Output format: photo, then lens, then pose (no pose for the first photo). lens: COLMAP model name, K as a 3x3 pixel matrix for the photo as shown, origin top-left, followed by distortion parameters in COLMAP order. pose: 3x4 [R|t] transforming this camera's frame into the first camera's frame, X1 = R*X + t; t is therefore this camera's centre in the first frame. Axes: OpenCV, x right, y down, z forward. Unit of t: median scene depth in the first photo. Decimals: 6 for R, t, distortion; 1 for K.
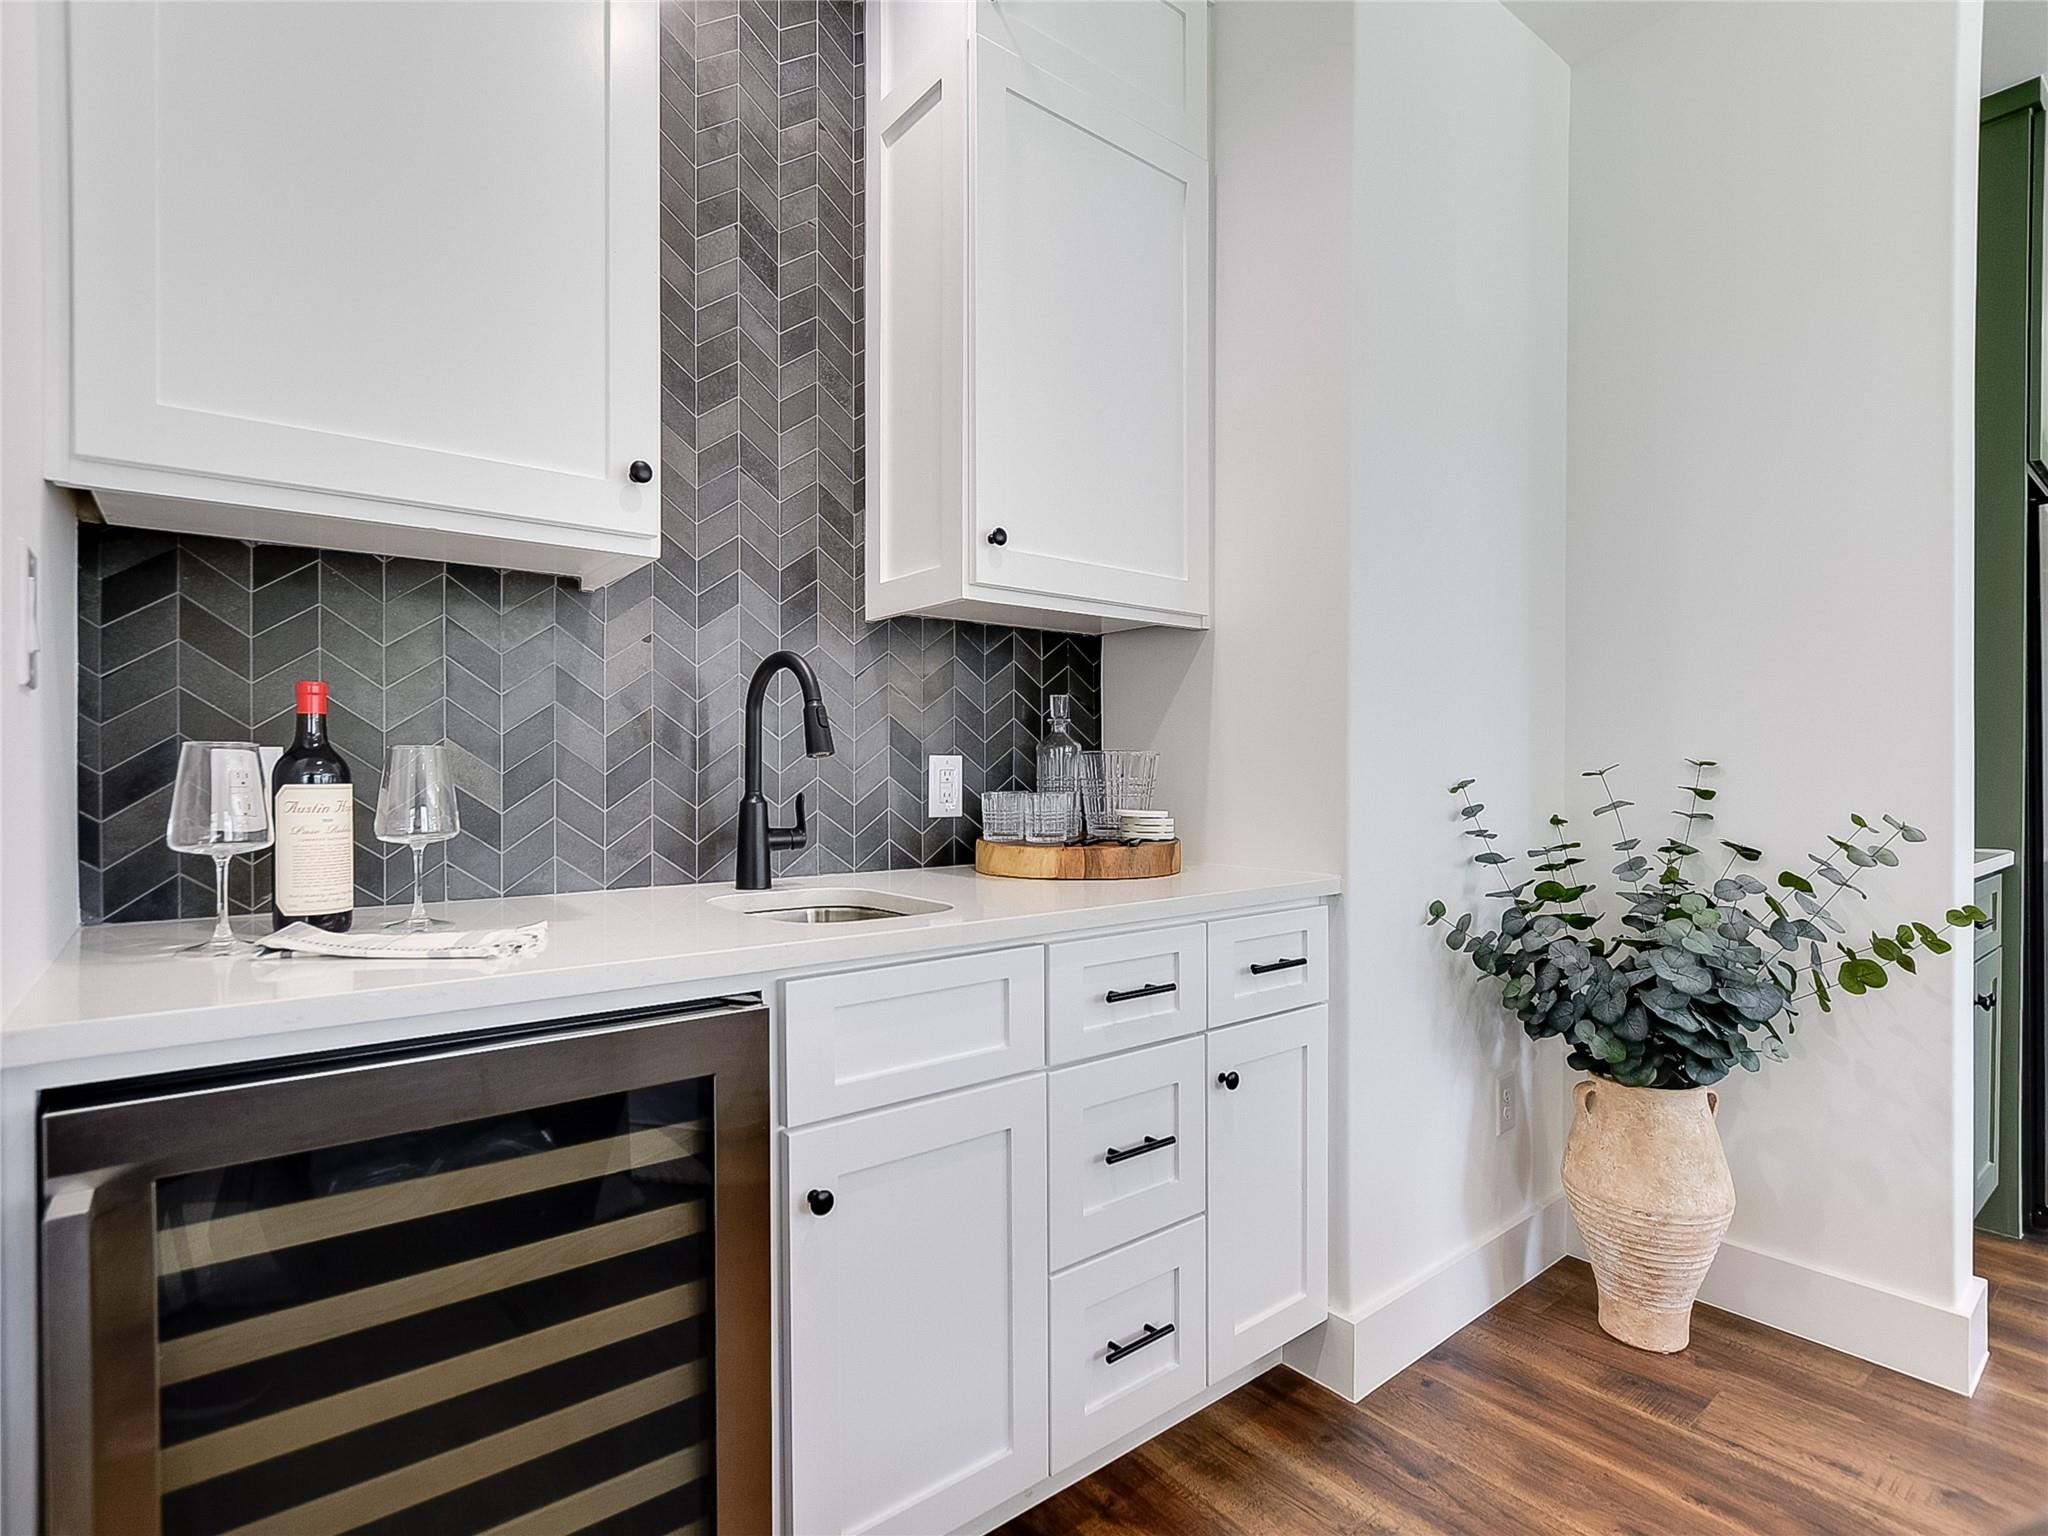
lens RADIAL K [[1009.6, 0, 1006.7], [0, 1009.6, 776.6], [0, 0, 1]] dist [-0.016926, 0.000500]
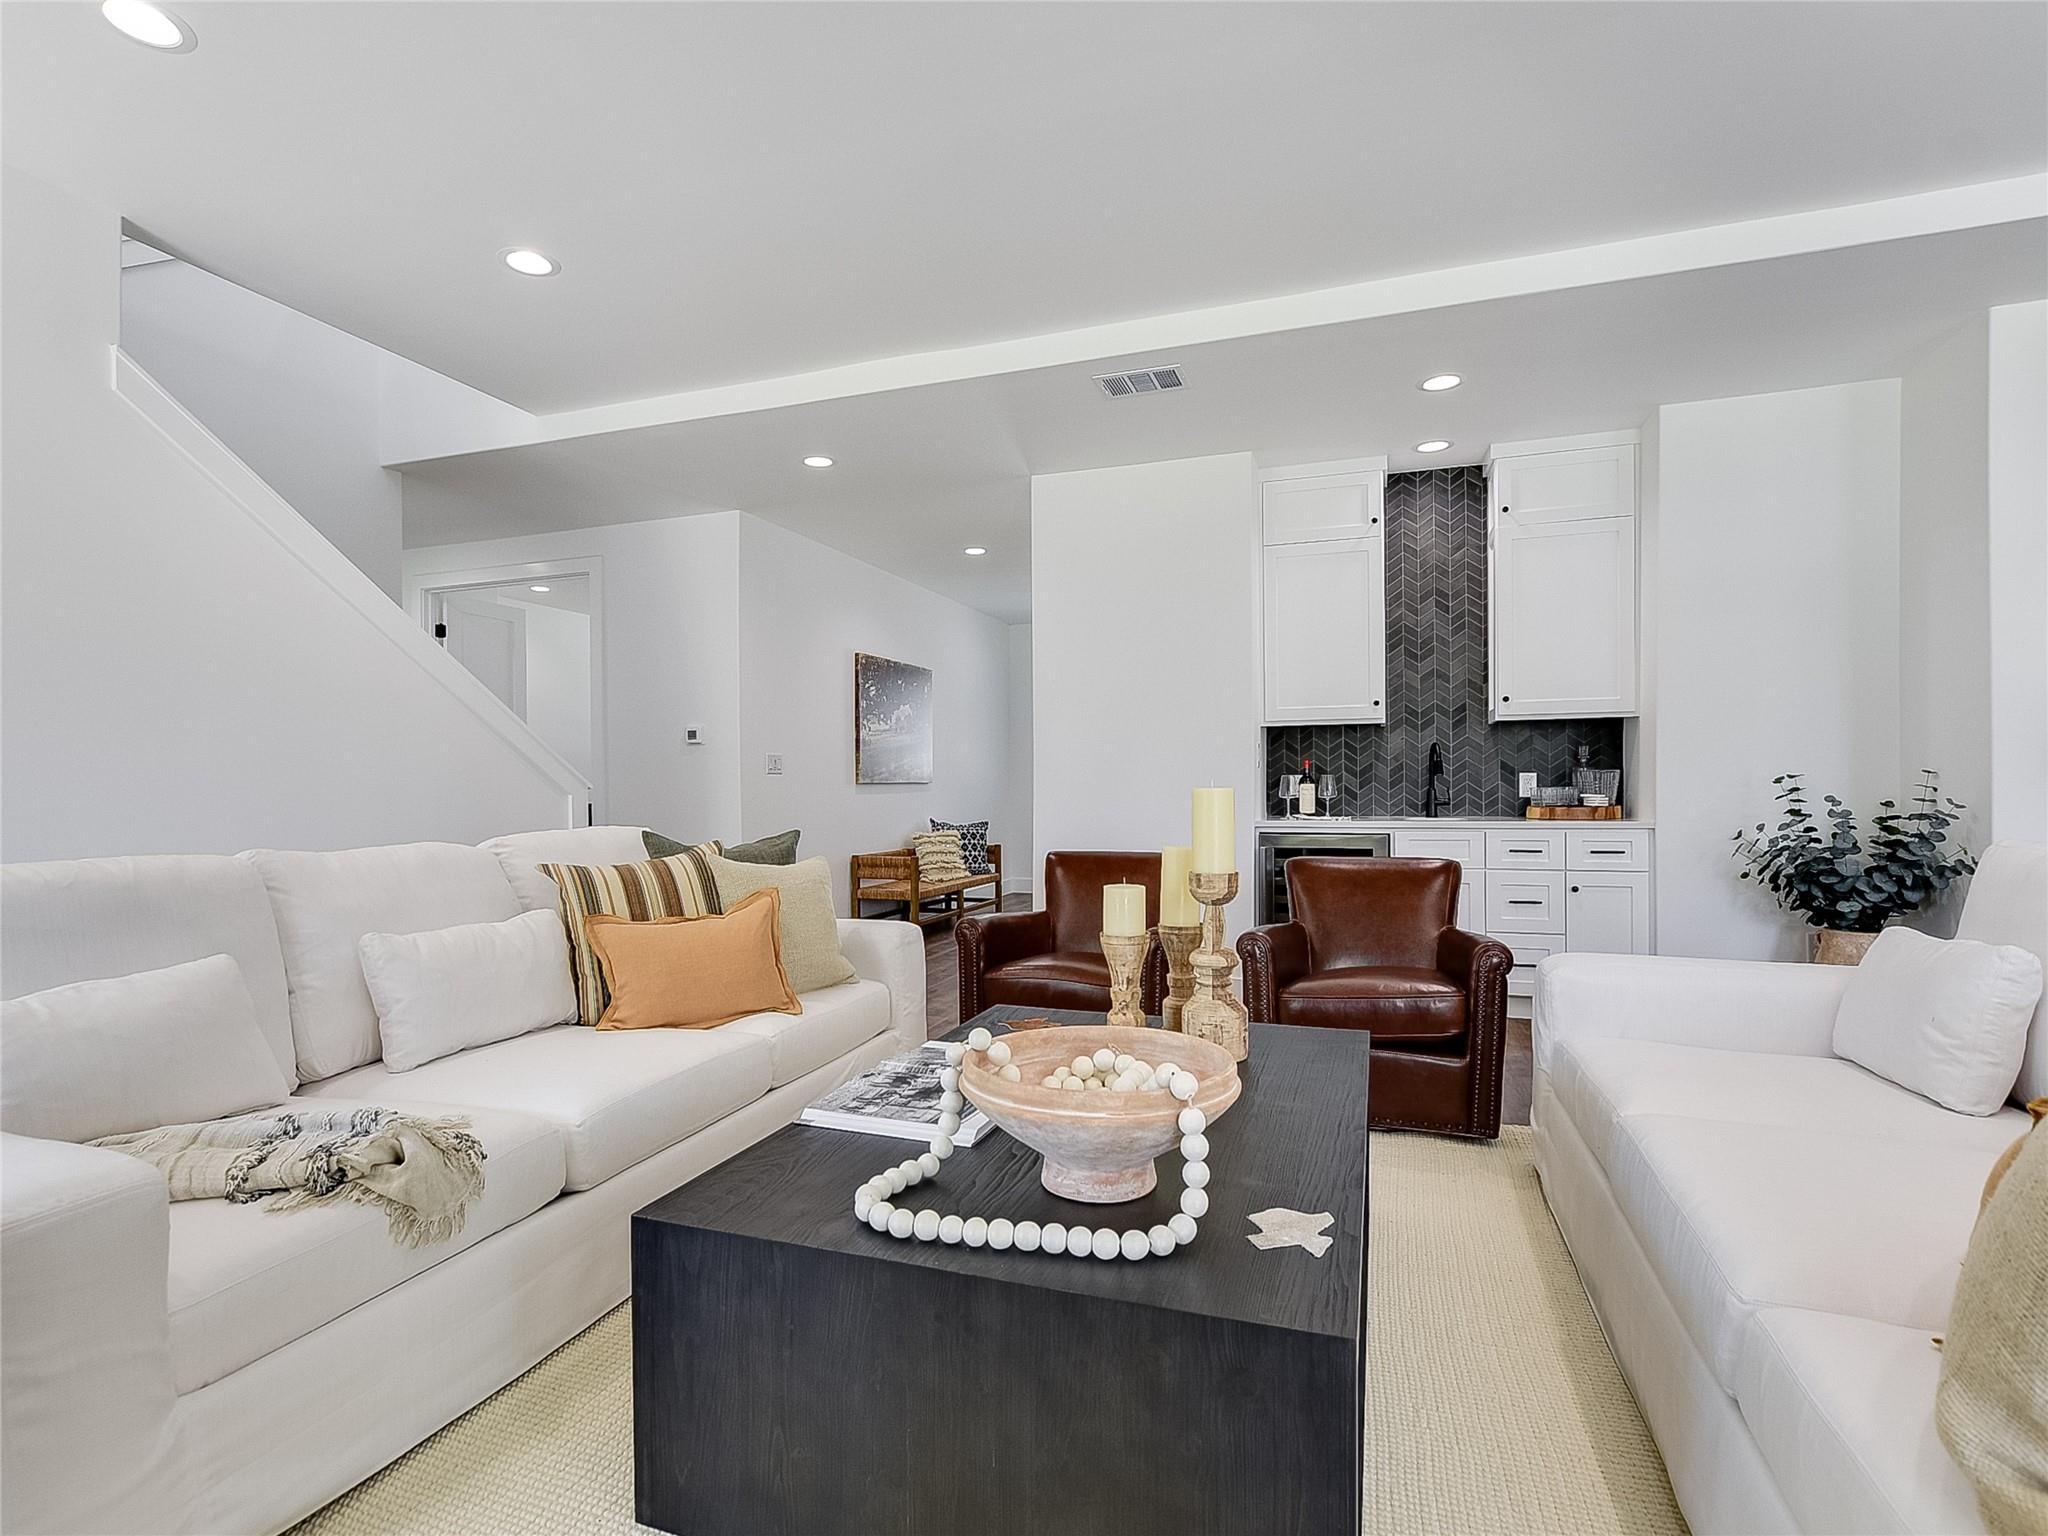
lens RADIAL K [[1017.1, 0, 1021.6], [0, 1017.1, 794.6], [0, 0, 1]] dist [-0.001036, 0.000143]
pose [[0.533857, 0.007131, -0.845545, 1.620435], [0.003873, 0.999933, 0.010878, 0.000759], [0.845566, -0.009082, 0.533794, -1.640313]]
